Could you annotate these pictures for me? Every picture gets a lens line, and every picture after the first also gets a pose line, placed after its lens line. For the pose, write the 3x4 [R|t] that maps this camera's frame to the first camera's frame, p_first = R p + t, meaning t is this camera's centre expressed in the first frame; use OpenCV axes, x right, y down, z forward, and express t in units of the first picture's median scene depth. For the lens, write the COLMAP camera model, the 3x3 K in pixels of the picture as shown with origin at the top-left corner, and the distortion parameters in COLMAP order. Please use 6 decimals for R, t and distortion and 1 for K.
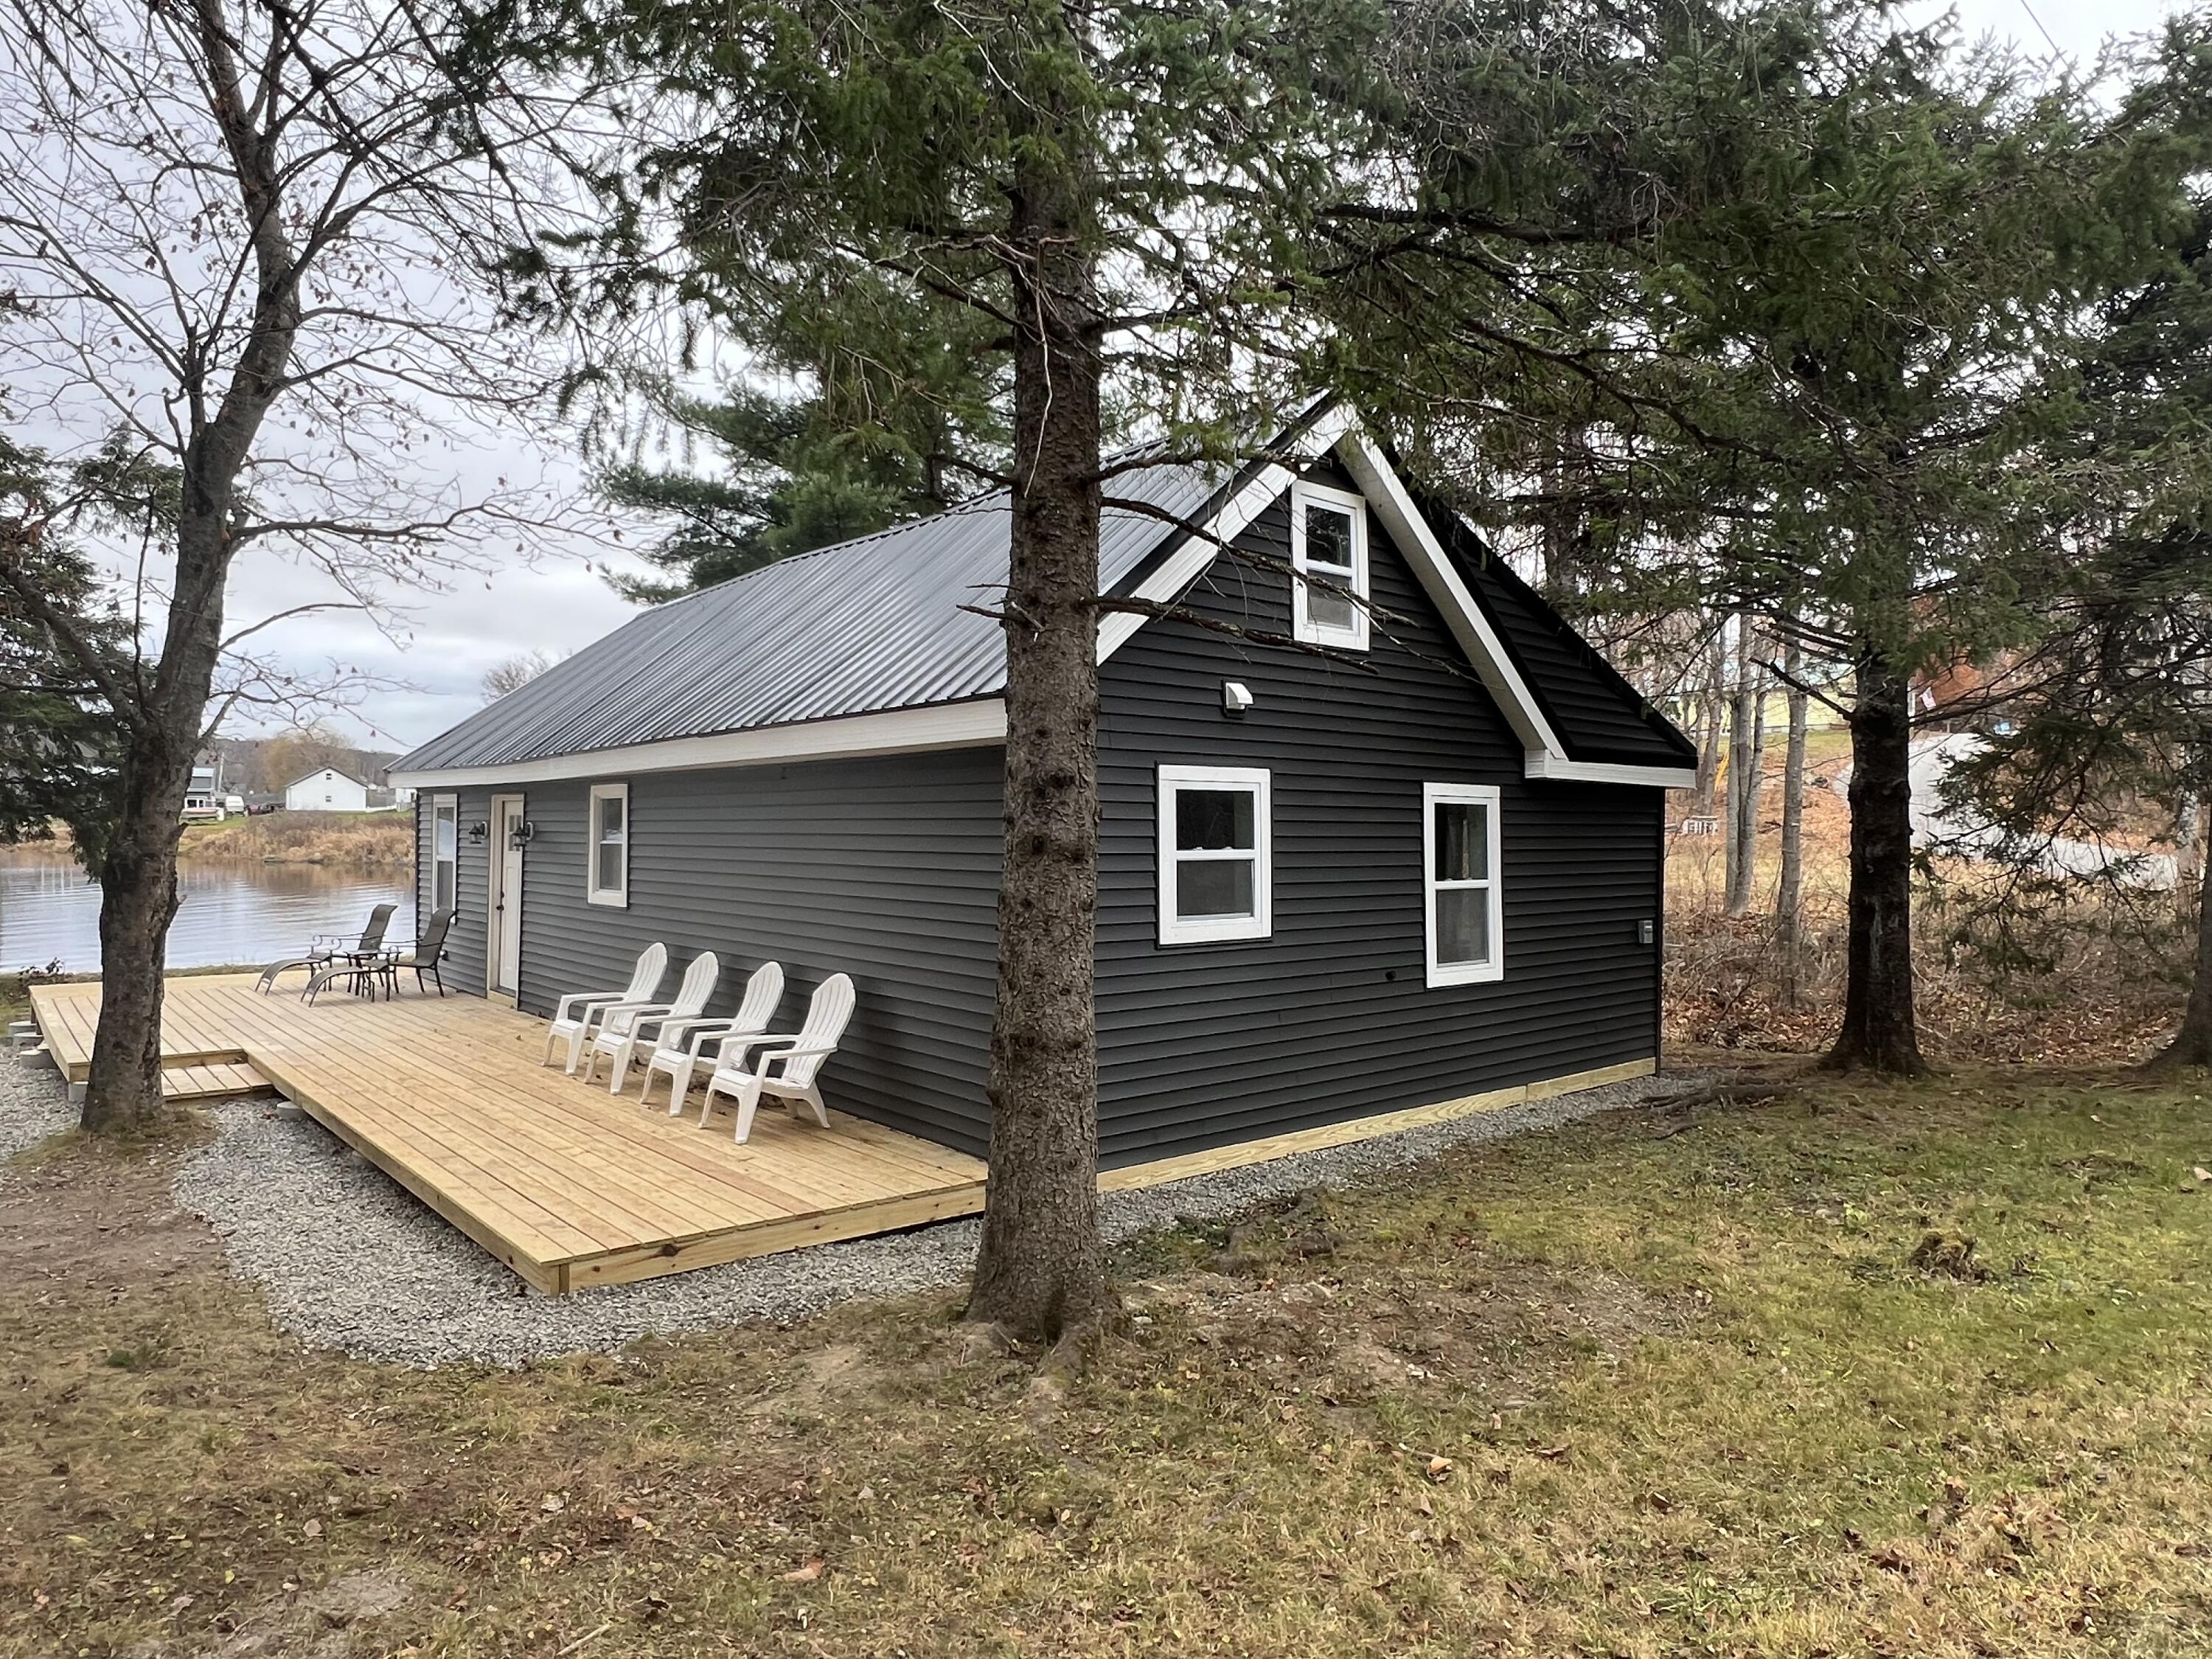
lens RADIAL K [[1360.8, 0, 1098.7], [0, 1360.8, 818.0], [0, 0, 1]] dist [-0.003866, 0.003939]
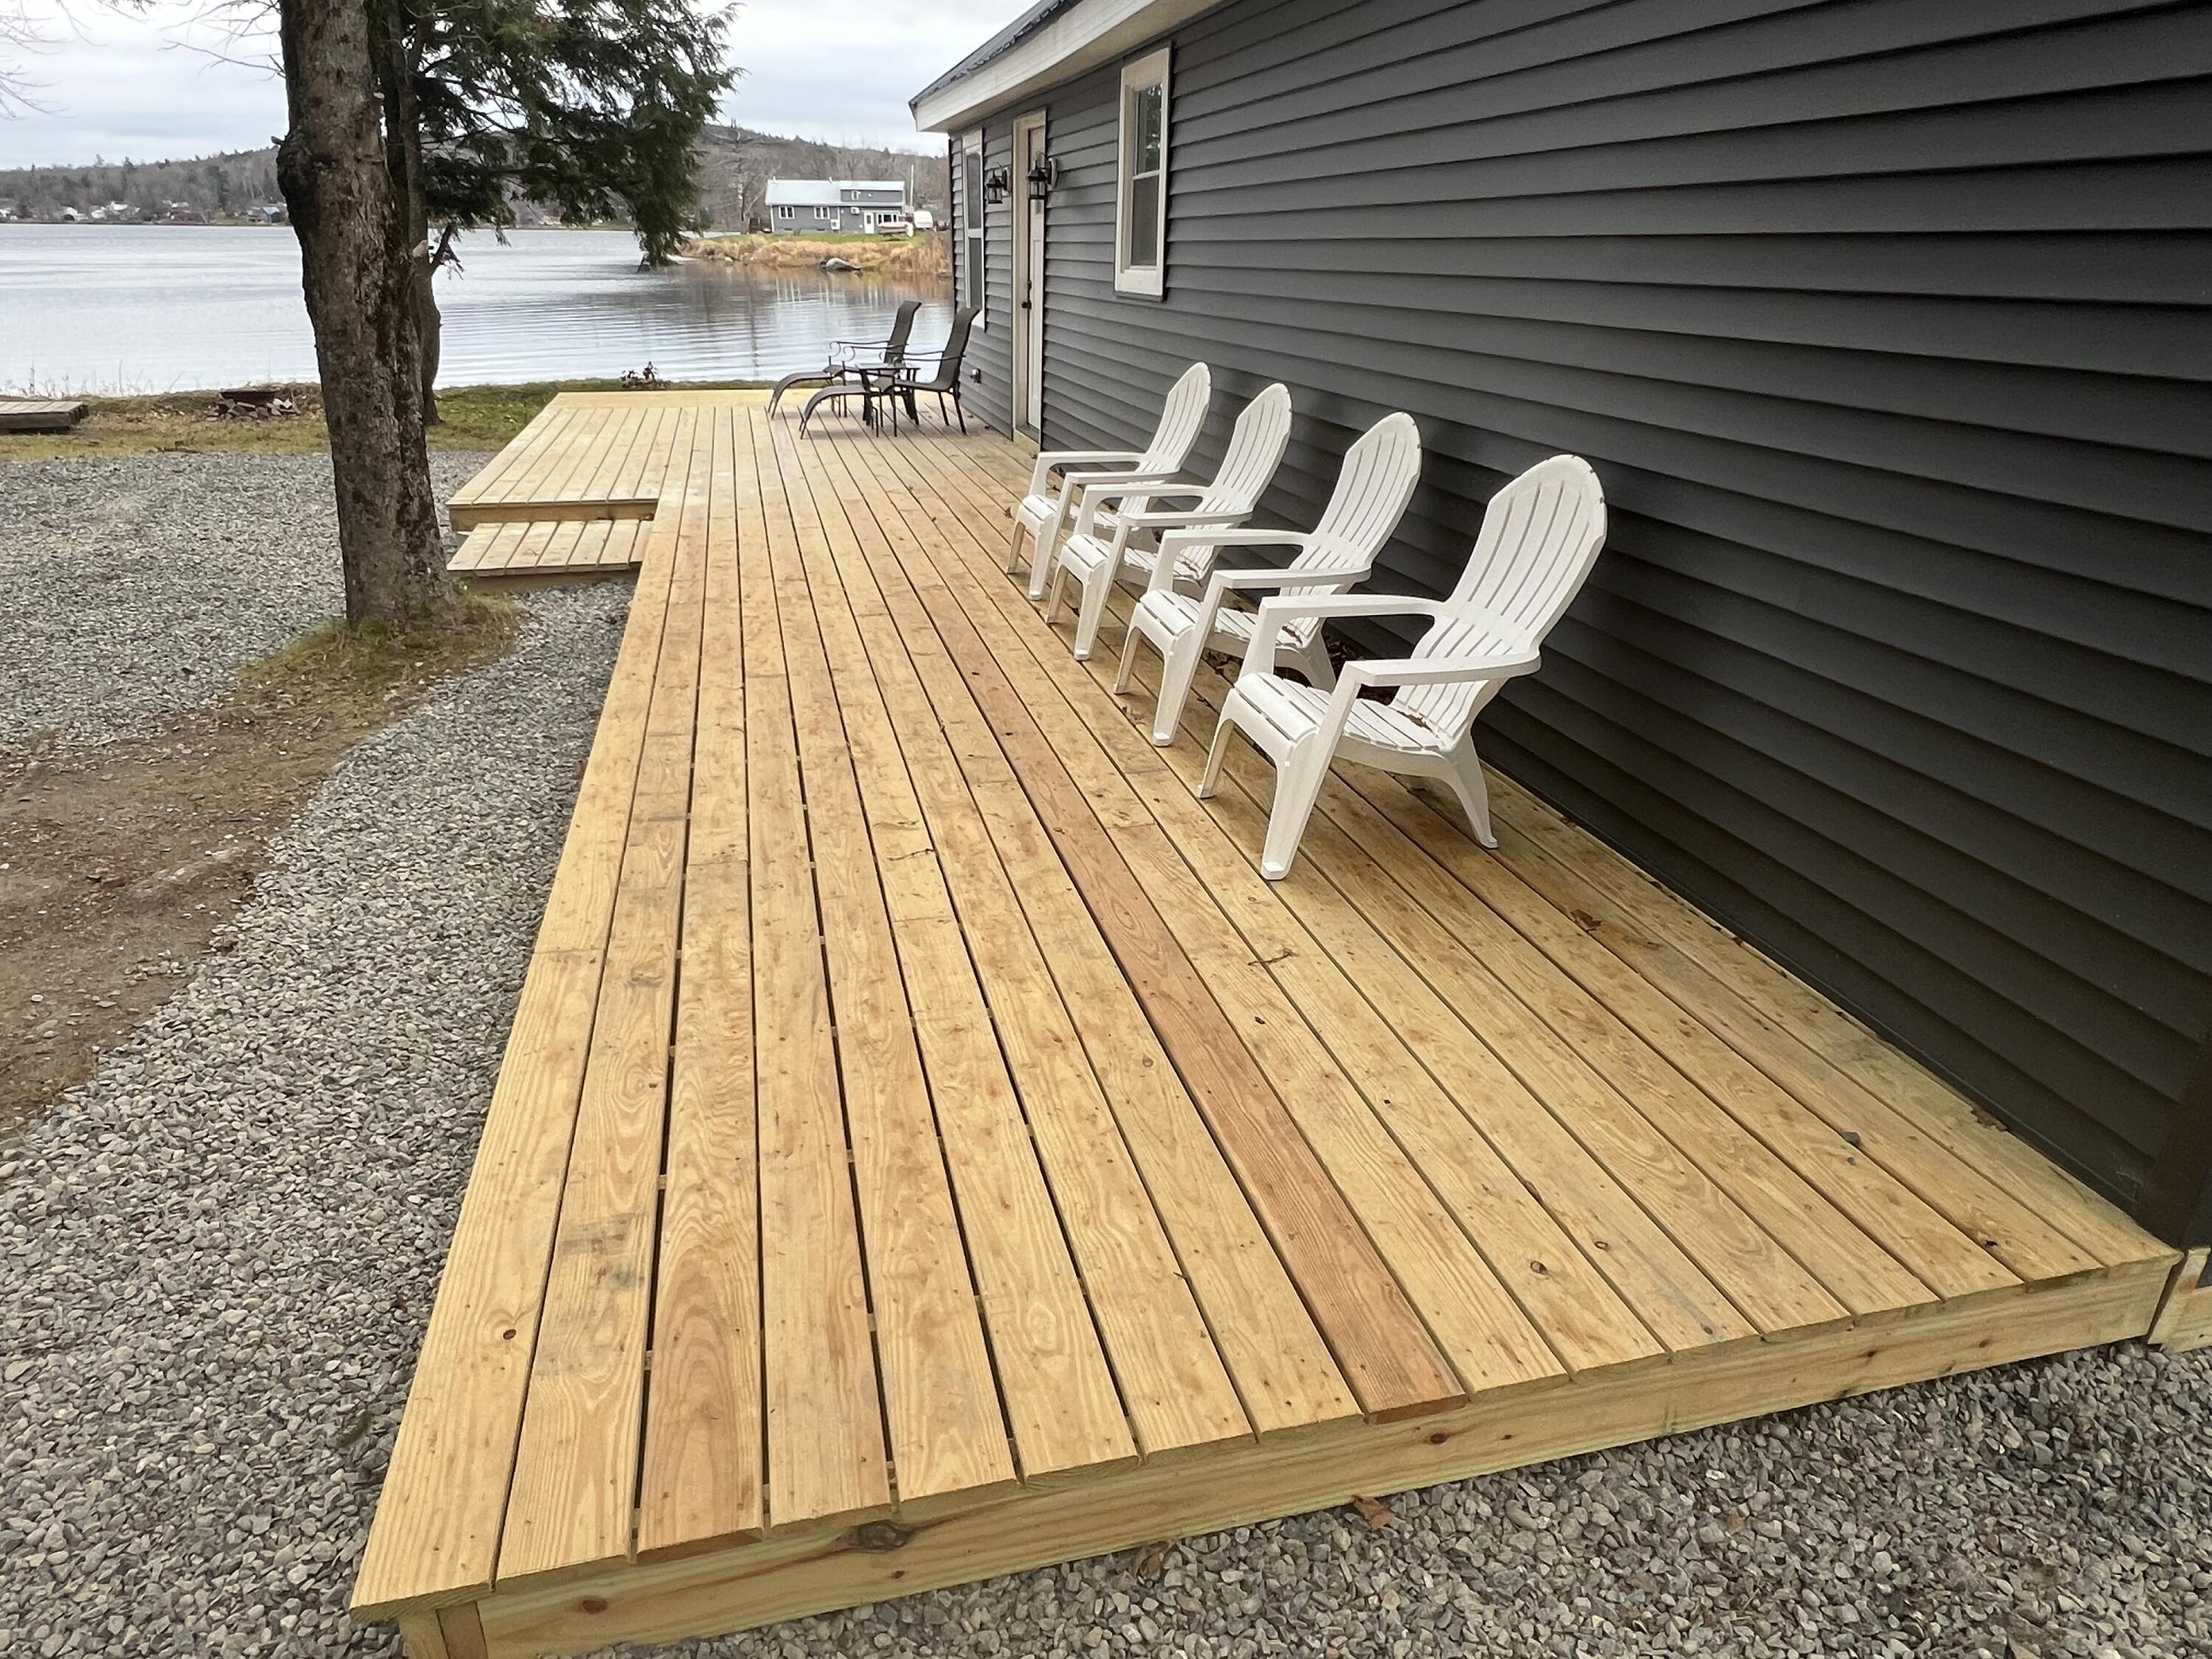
lens RADIAL K [[1360.8, 0, 1103.5], [0, 1360.8, 821.6], [0, 0, 1]] dist [-0.003866, 0.003939]
pose [[0.897316, 0.175326, -0.405074, -0.100847], [-0.002260, 0.919539, 0.392993, 0.044282], [0.441383, -0.351723, 0.825513, 0.443783]]
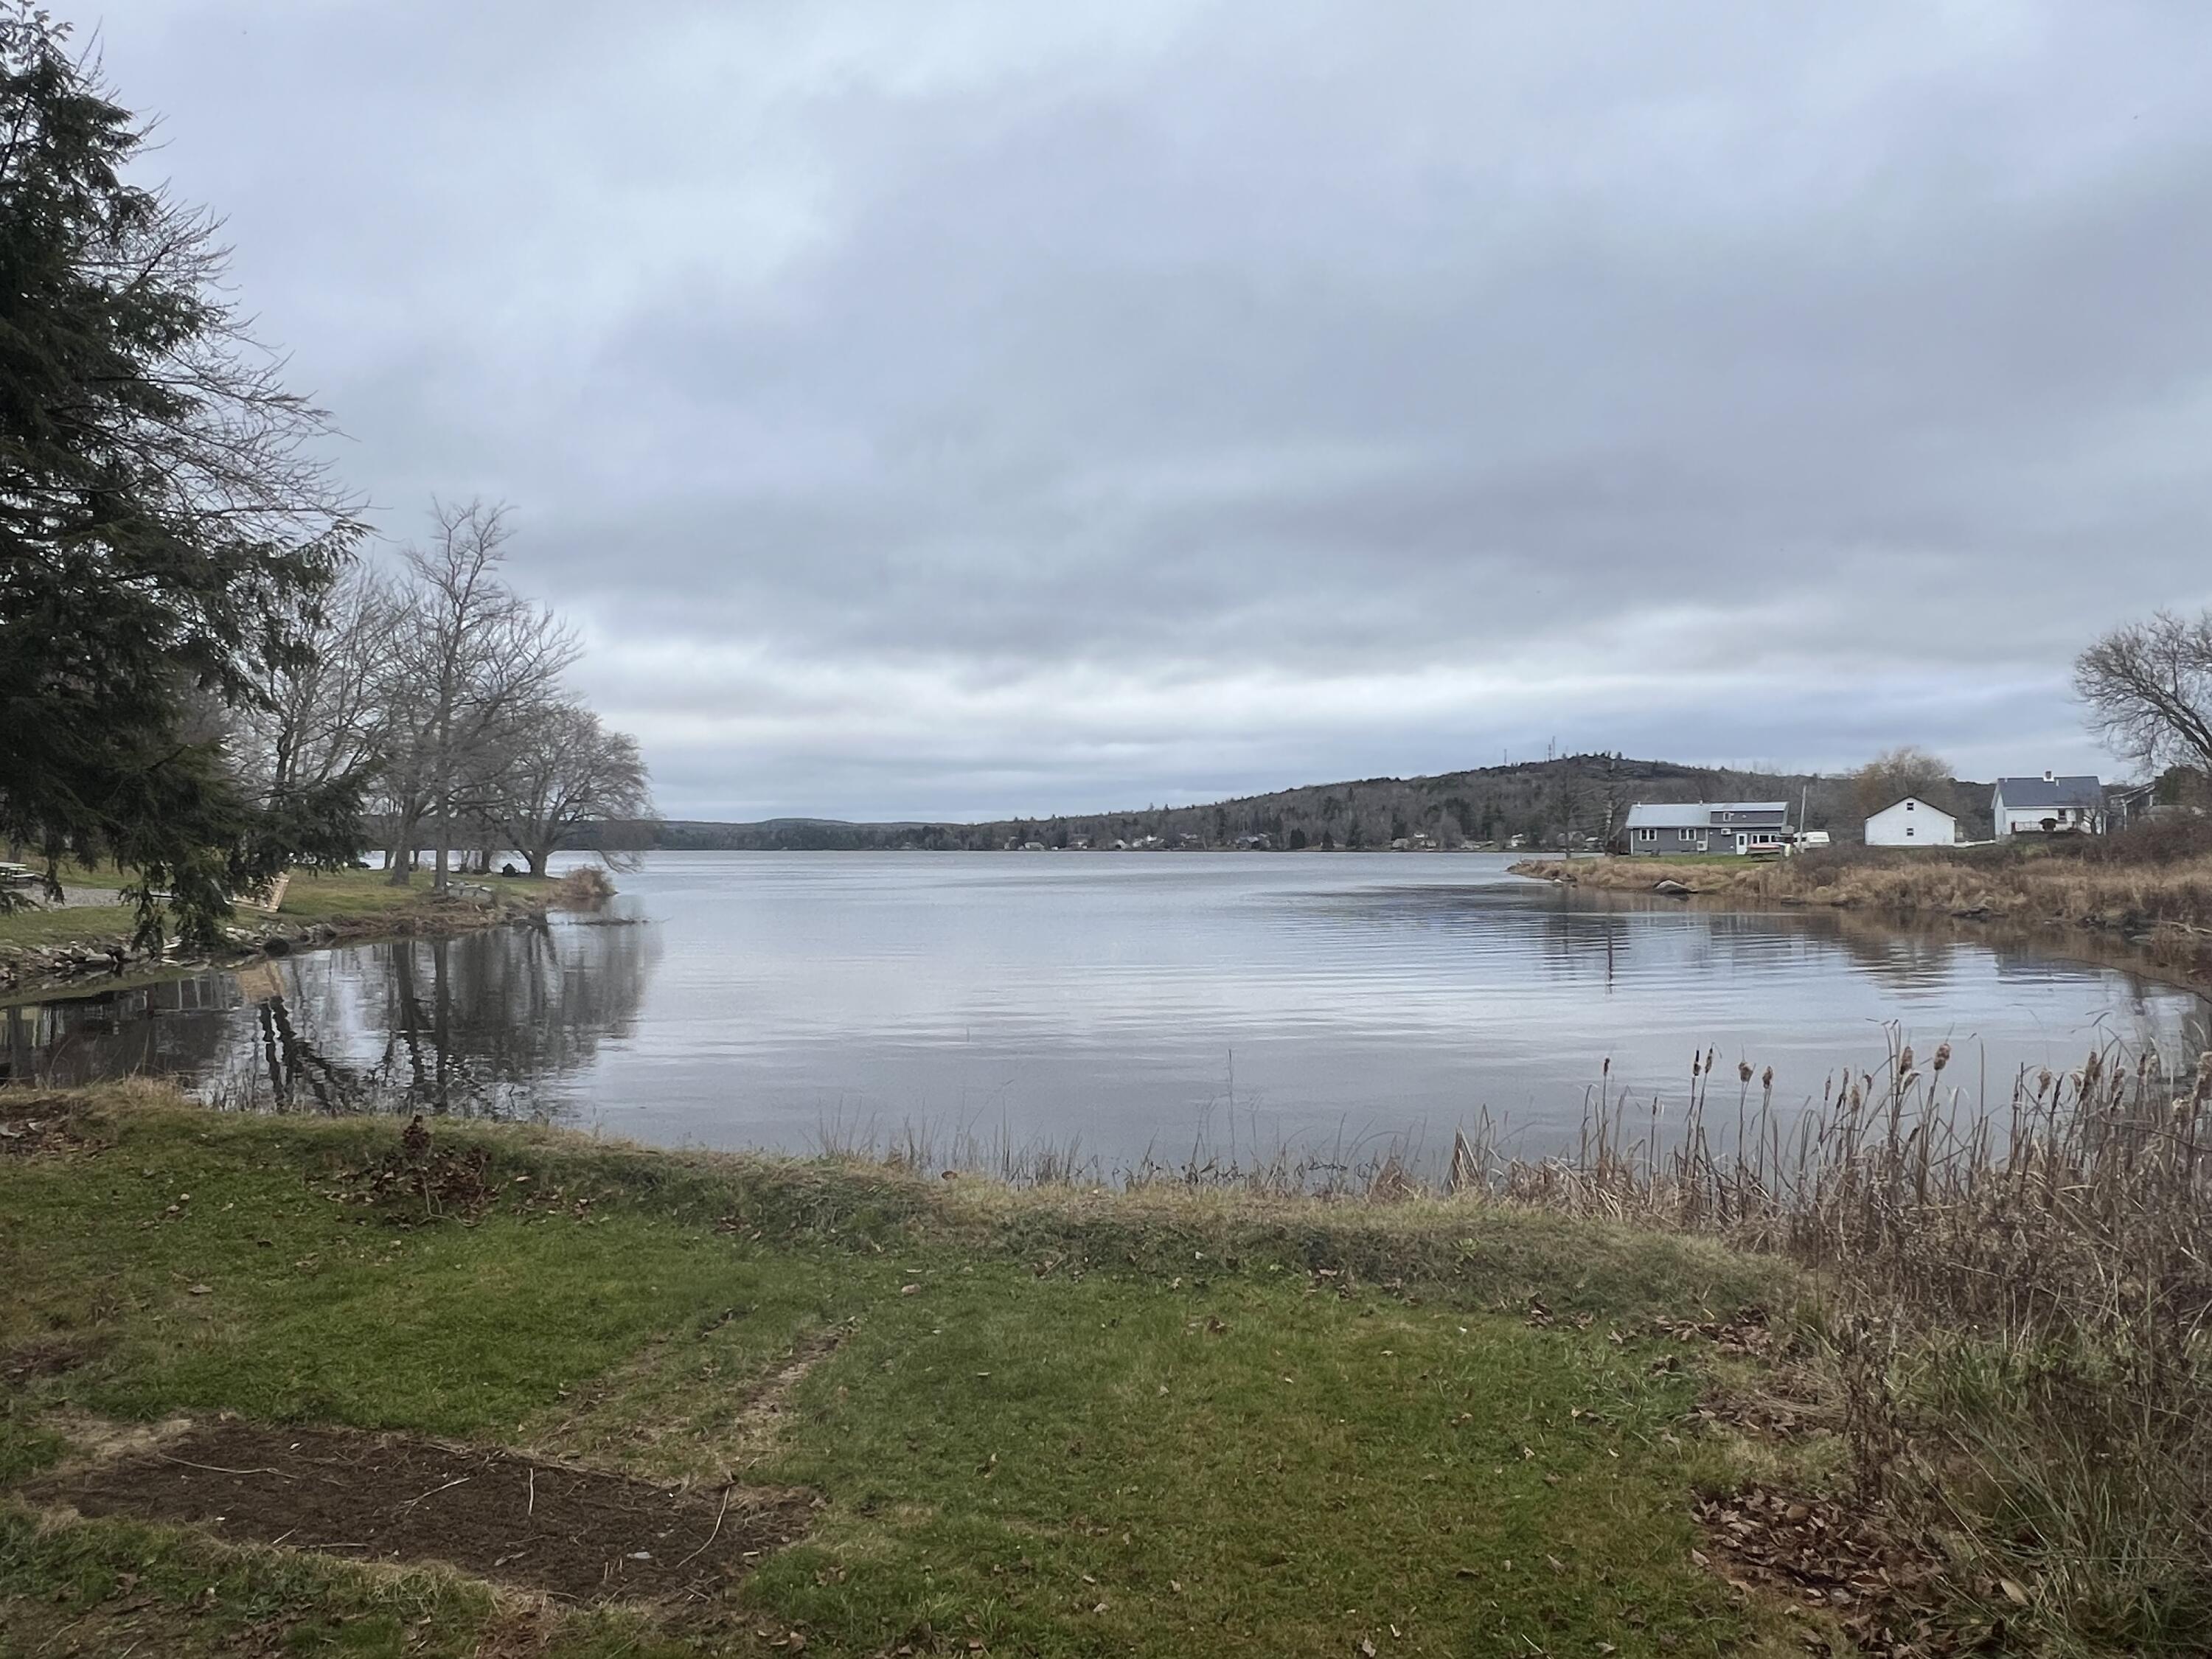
lens RADIAL K [[1360.8, 0, 1103.9], [0, 1360.8, 836.6], [0, 0, 1]] dist [-0.003866, 0.003939]
pose [[0.462238, -0.016205, -0.886608, -0.383666], [0.000996, 0.999842, -0.017755, 0.036981], [0.886755, 0.007324, 0.462181, 1.581493]]
